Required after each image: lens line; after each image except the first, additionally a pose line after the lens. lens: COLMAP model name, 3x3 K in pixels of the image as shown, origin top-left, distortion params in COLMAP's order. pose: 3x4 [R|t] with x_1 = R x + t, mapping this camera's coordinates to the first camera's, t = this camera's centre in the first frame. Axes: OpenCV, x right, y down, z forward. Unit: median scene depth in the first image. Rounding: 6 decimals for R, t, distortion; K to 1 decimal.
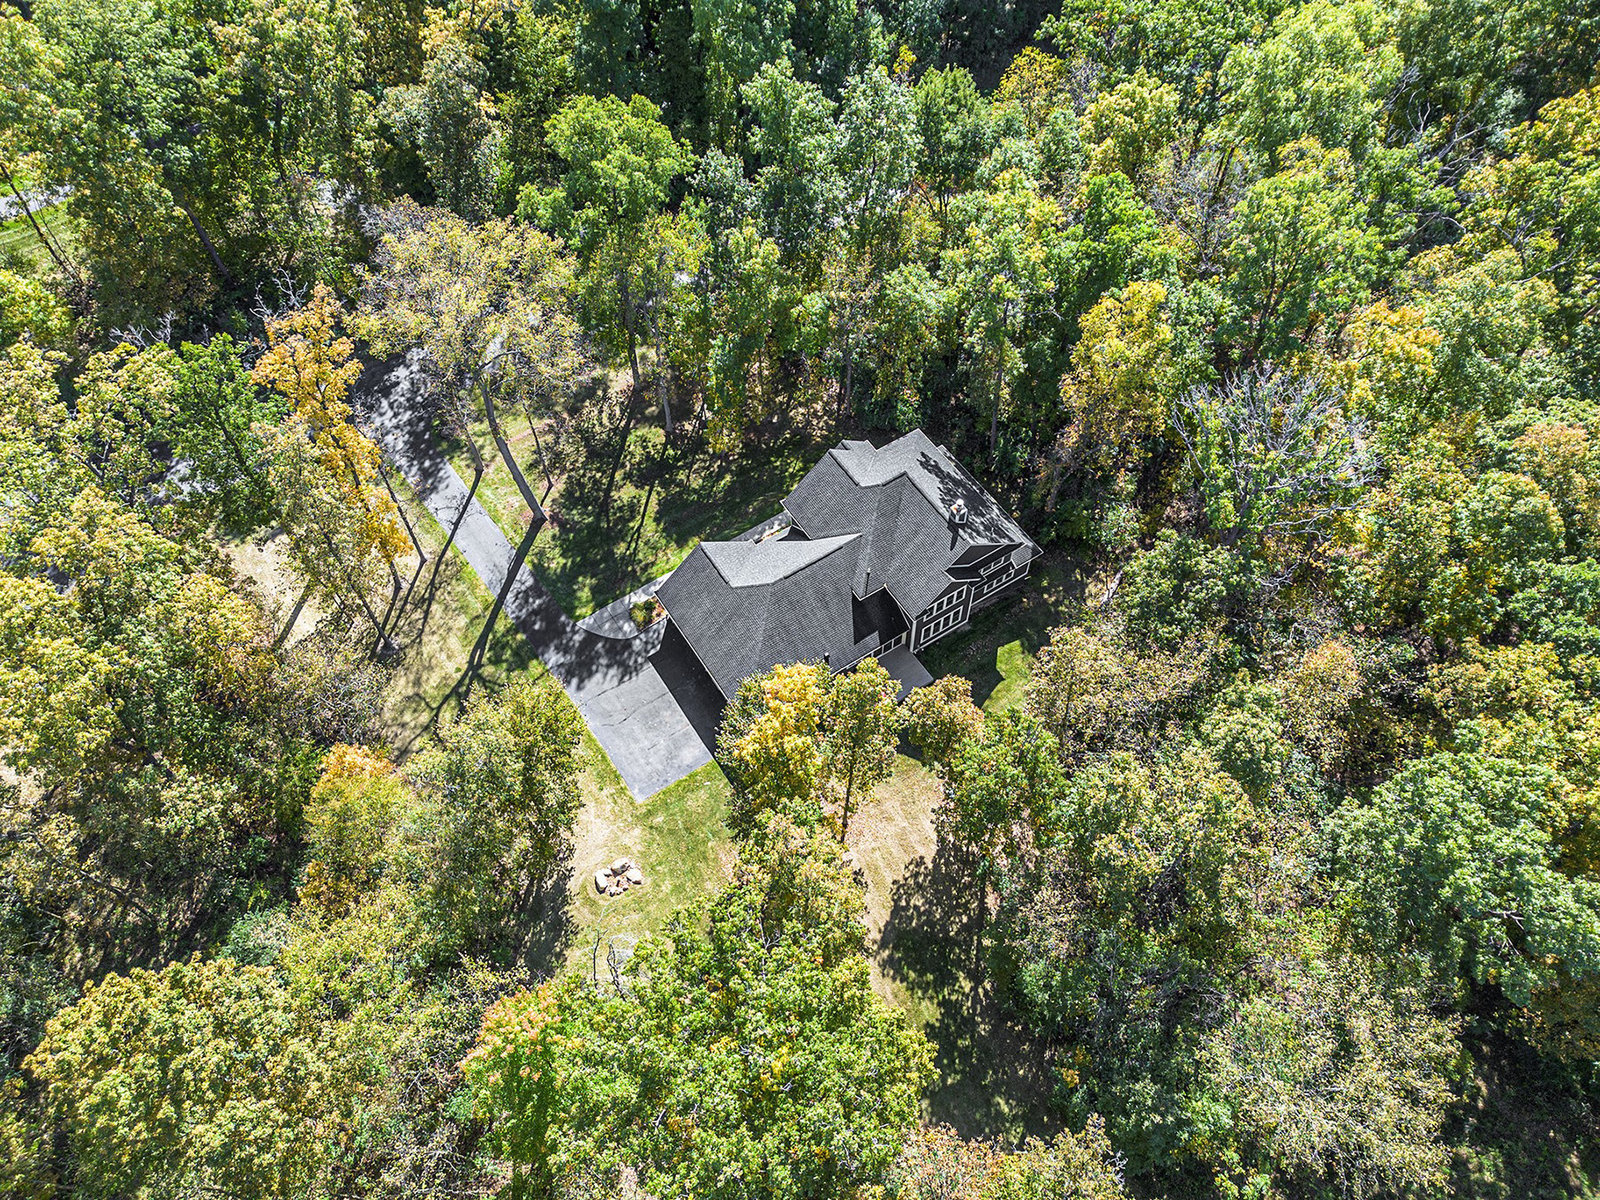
lens RADIAL K [[1135.0, 0, 796.9], [0, 1135.0, 613.8], [0, 0, 1]] dist [0.051159, -0.044662]
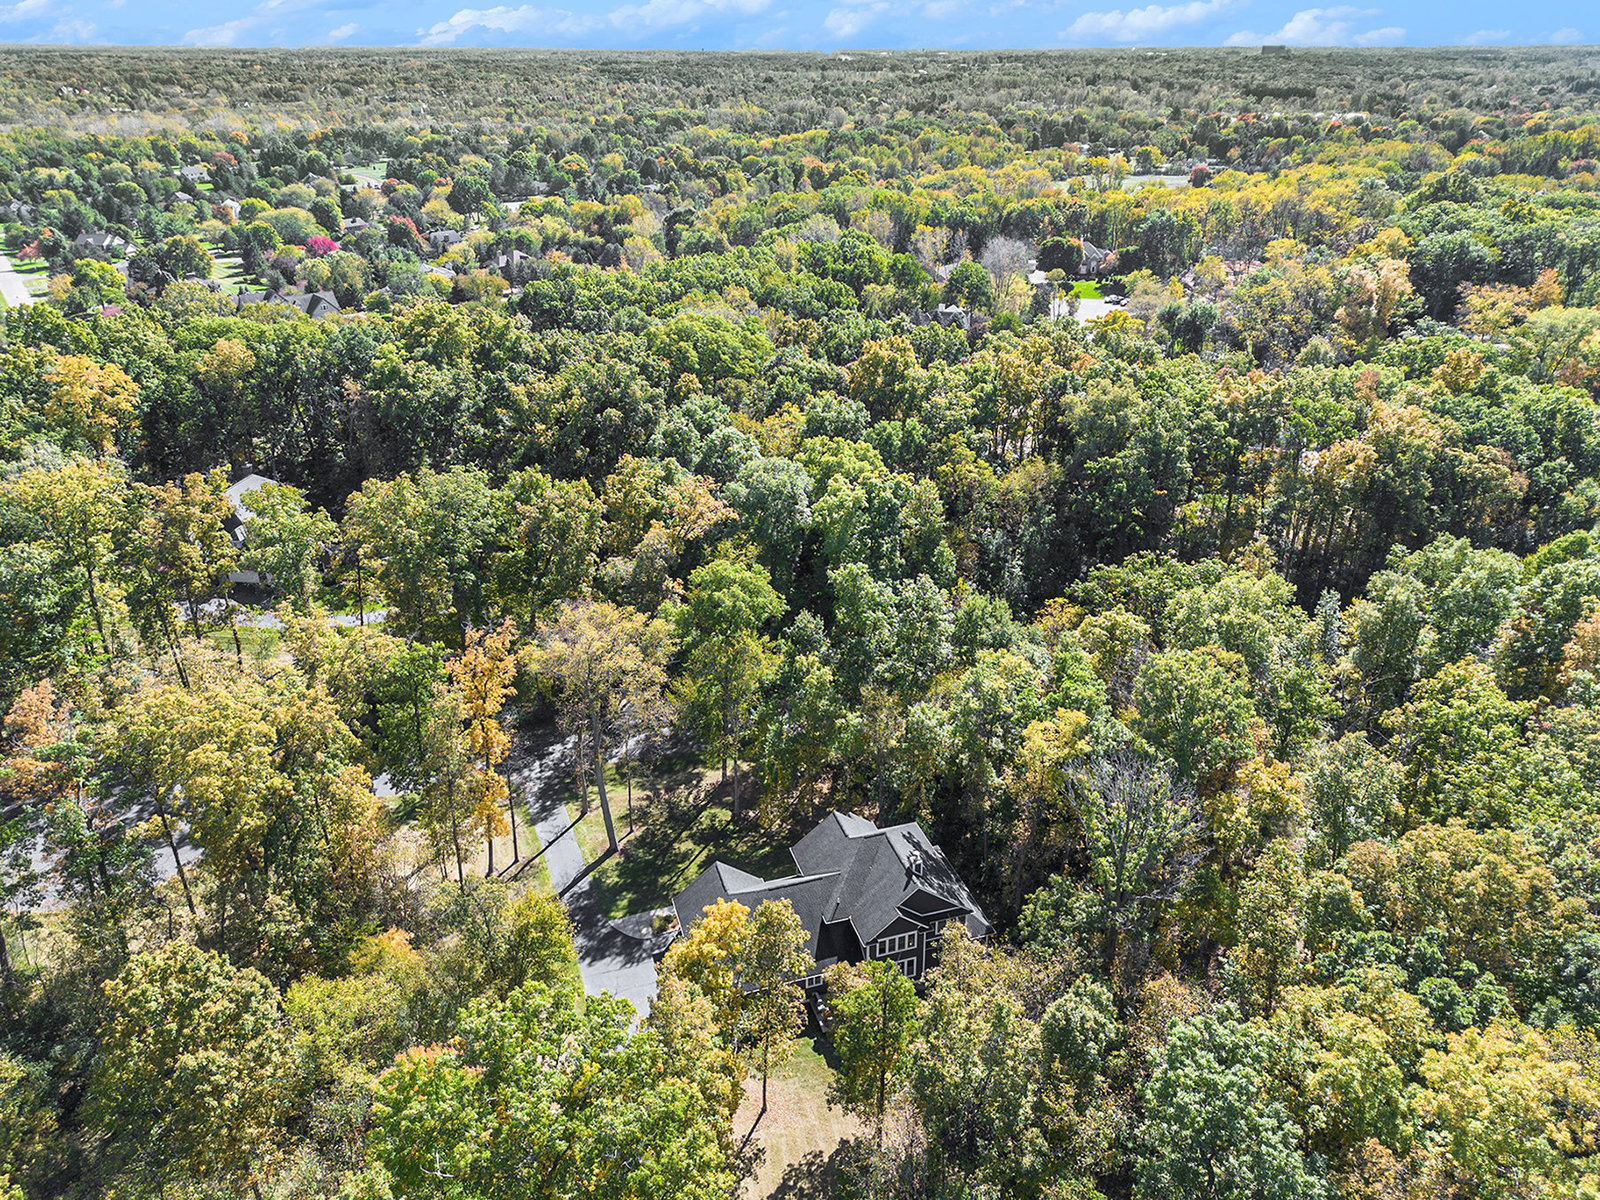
lens RADIAL K [[1135.0, 0, 808.6], [0, 1135.0, 584.5], [0, 0, 1]] dist [0.051159, -0.044662]
pose [[0.967069, 0.128969, -0.219418, 0.216973], [-0.226735, 0.828200, -0.512520, 0.265217], [0.115623, 0.545392, 0.830168, -0.172804]]
